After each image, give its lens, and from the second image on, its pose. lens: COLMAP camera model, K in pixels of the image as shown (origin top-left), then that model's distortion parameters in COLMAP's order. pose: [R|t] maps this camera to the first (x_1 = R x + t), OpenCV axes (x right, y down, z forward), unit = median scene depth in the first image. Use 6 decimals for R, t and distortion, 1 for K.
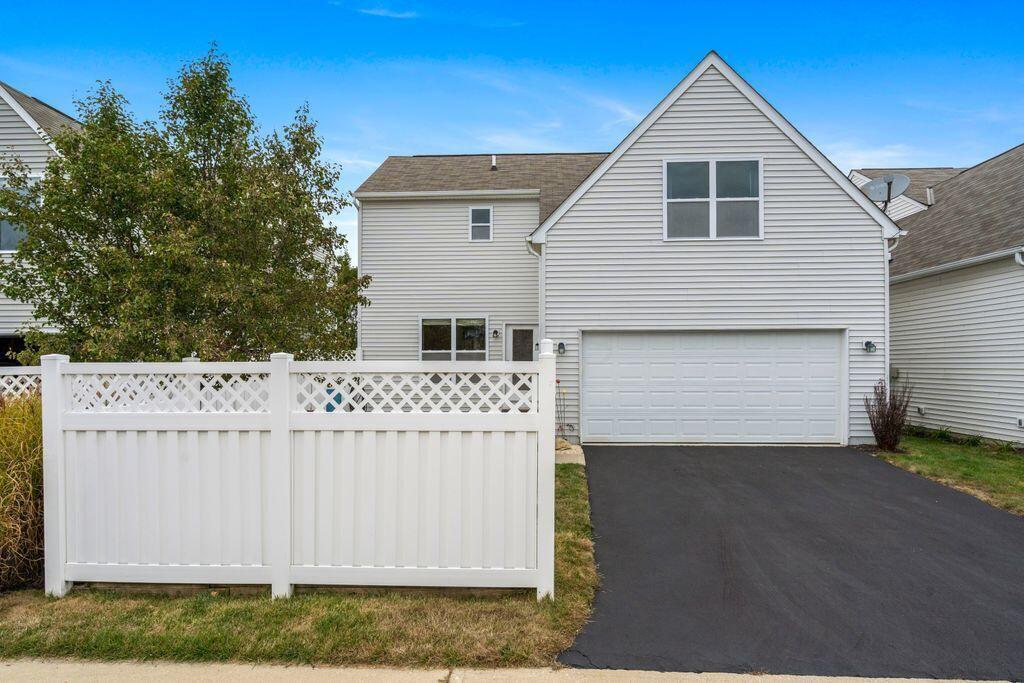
lens RADIAL K [[575.5, 0, 562.7], [0, 575.5, 370.0], [0, 0, 1]] dist [0.002438, 0.000777]
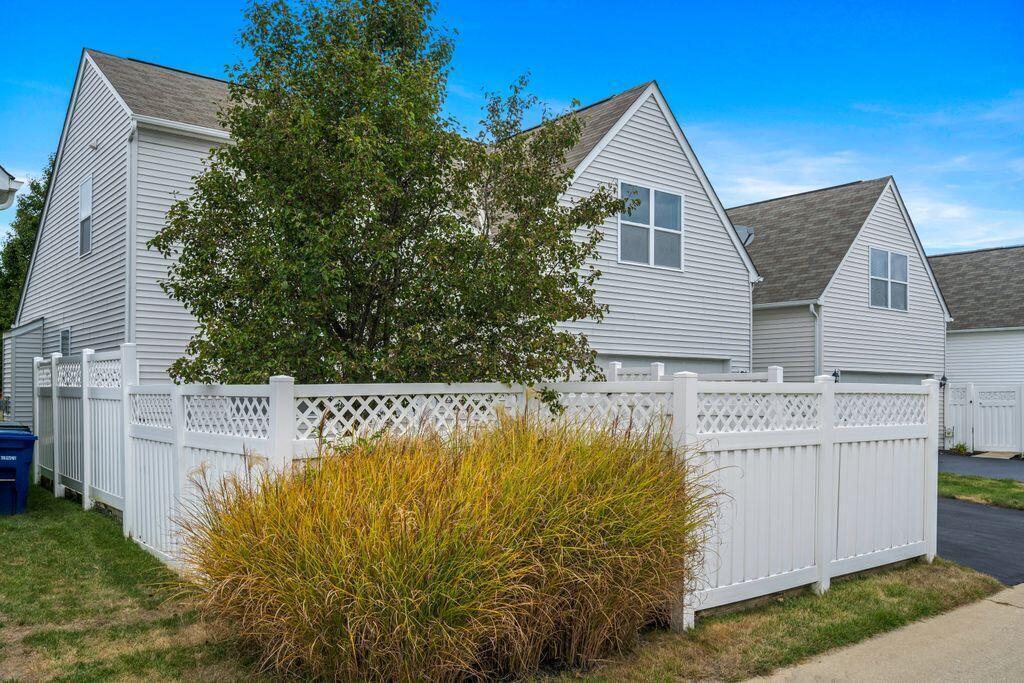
lens RADIAL K [[825.8, 0, 502.7], [0, 825.8, 395.6], [0, 0, 1]] dist [0.005110, -0.000604]
pose [[0.756199, 0.004026, 0.654329, -0.882575], [0.001598, 0.999967, -0.008000, 0.009927], [-0.654339, 0.007095, 0.756168, 0.080019]]
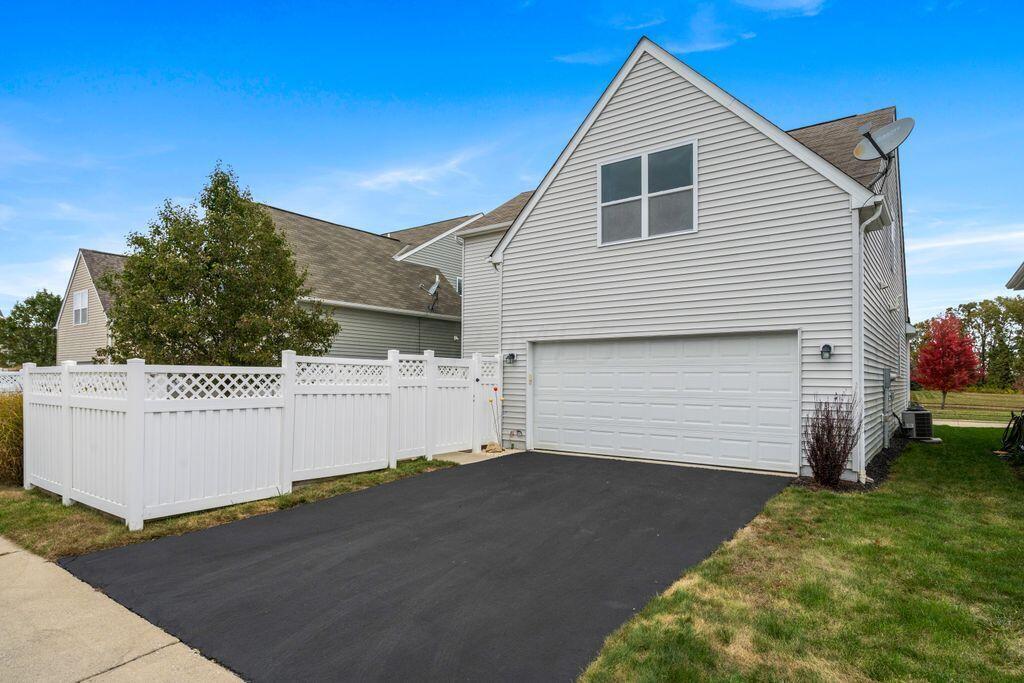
lens RADIAL K [[575.5, 0, 537.5], [0, 575.5, 379.0], [0, 0, 1]] dist [0.002438, 0.000777]
pose [[0.835029, 0.006433, -0.550169, 0.628989], [-0.012015, 0.999906, -0.006545, 0.006546], [0.550075, 0.012075, 0.835028, 0.135237]]
